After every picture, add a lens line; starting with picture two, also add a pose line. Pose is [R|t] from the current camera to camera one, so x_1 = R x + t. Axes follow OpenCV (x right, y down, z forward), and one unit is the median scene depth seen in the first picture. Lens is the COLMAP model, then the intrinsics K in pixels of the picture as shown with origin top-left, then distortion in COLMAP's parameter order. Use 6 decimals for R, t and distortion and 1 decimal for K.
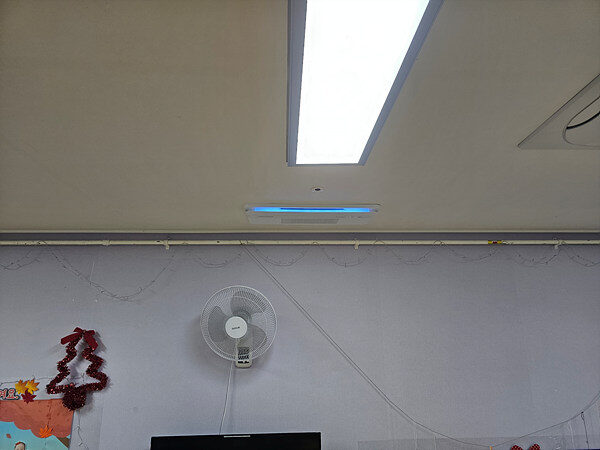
lens RADIAL K [[400.1, 0, 302.7], [0, 400.1, 221.8], [0, 0, 1]] dist [0.067291, -0.065071]
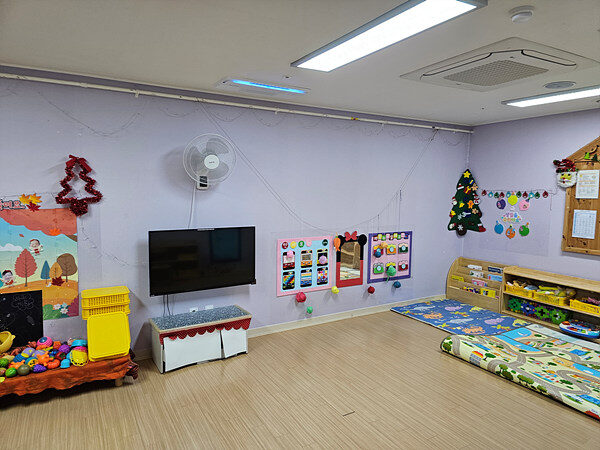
lens RADIAL K [[400.1, 0, 302.7], [0, 400.1, 221.8], [0, 0, 1]] dist [0.067291, -0.065071]
pose [[0.885950, -0.017423, 0.463453, -0.518982], [-0.148137, 0.936316, 0.318383, -0.050005], [-0.439486, -0.350726, 0.826948, -0.421073]]
